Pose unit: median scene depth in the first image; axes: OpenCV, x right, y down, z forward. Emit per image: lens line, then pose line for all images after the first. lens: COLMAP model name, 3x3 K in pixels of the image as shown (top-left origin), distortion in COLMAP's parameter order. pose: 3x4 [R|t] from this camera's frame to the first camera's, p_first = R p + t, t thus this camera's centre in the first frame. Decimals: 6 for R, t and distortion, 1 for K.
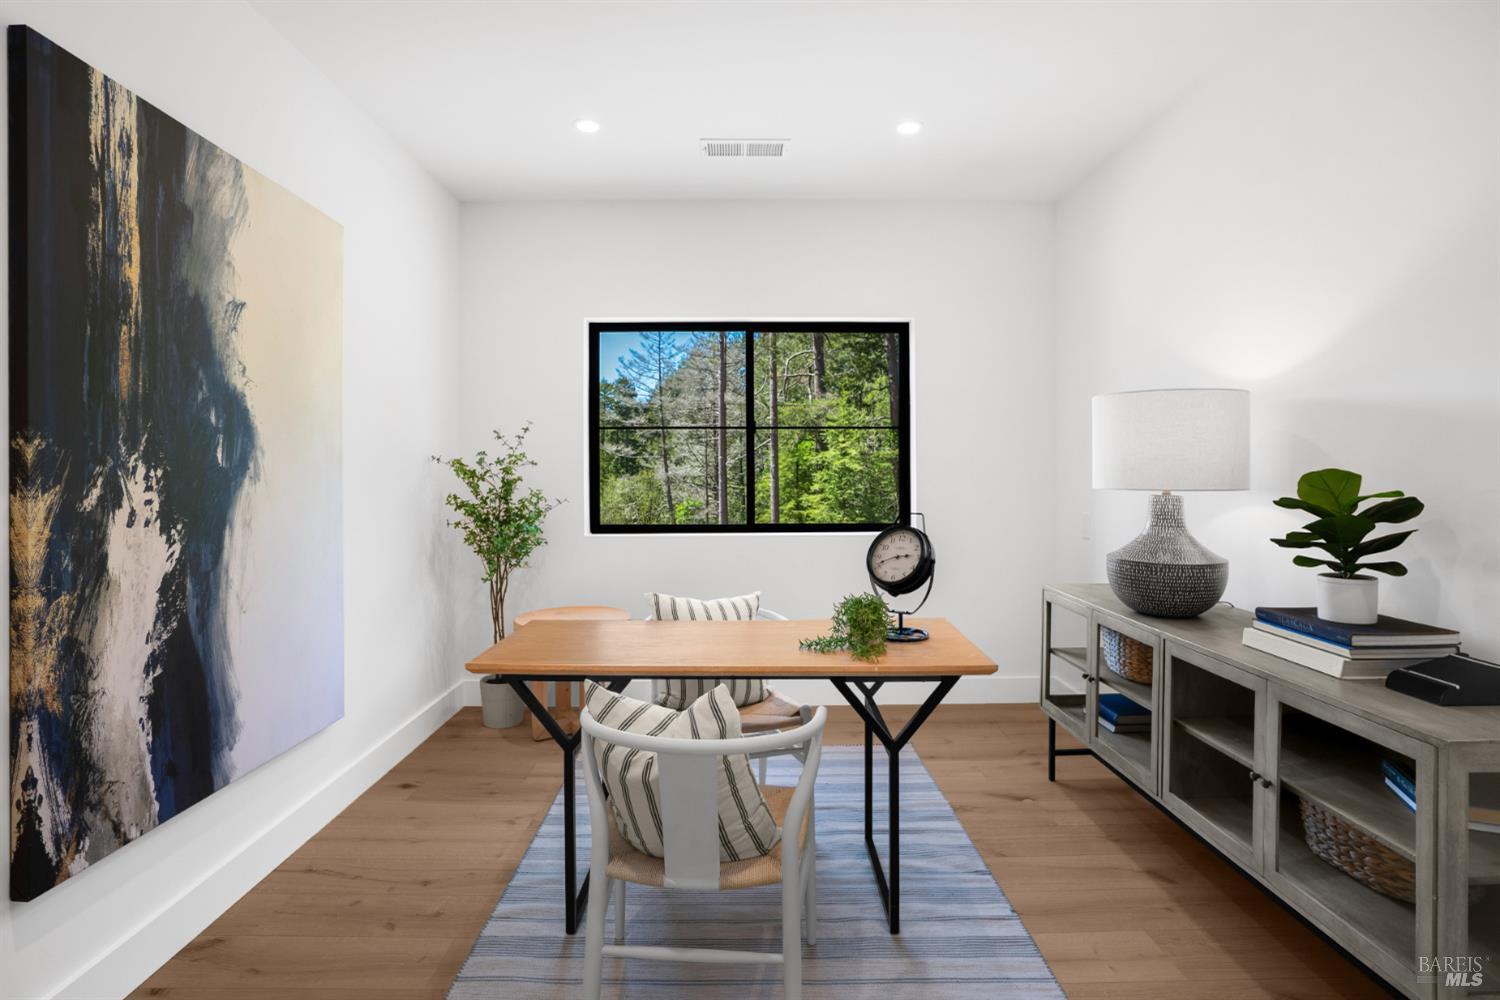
lens RADIAL K [[760.4, 0, 747.9], [0, 760.4, 447.5], [0, 0, 1]] dist [-0.001110, 0.000259]
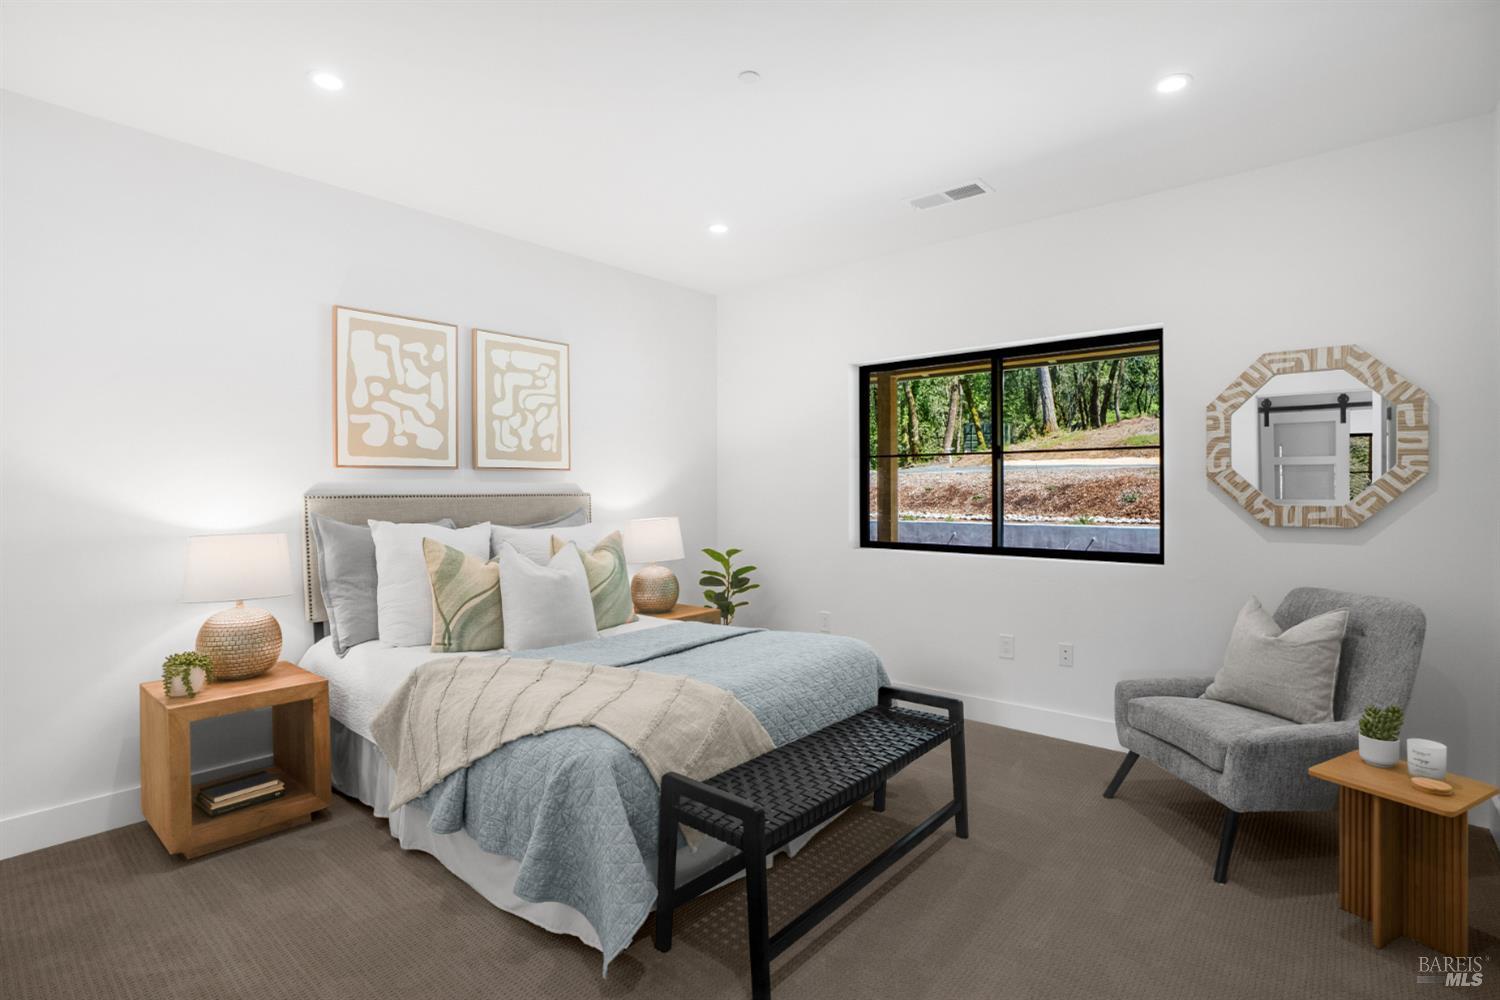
lens RADIAL K [[741.5, 0, 751.8], [0, 741.5, 487.3], [0, 0, 1]] dist [0.001086, 0.001569]
pose [[0.770061, -0.004303, -0.637956, 0.389033], [0.016678, 0.999771, 0.013389, 0.001773], [0.637752, -0.020950, 0.769957, 0.018421]]
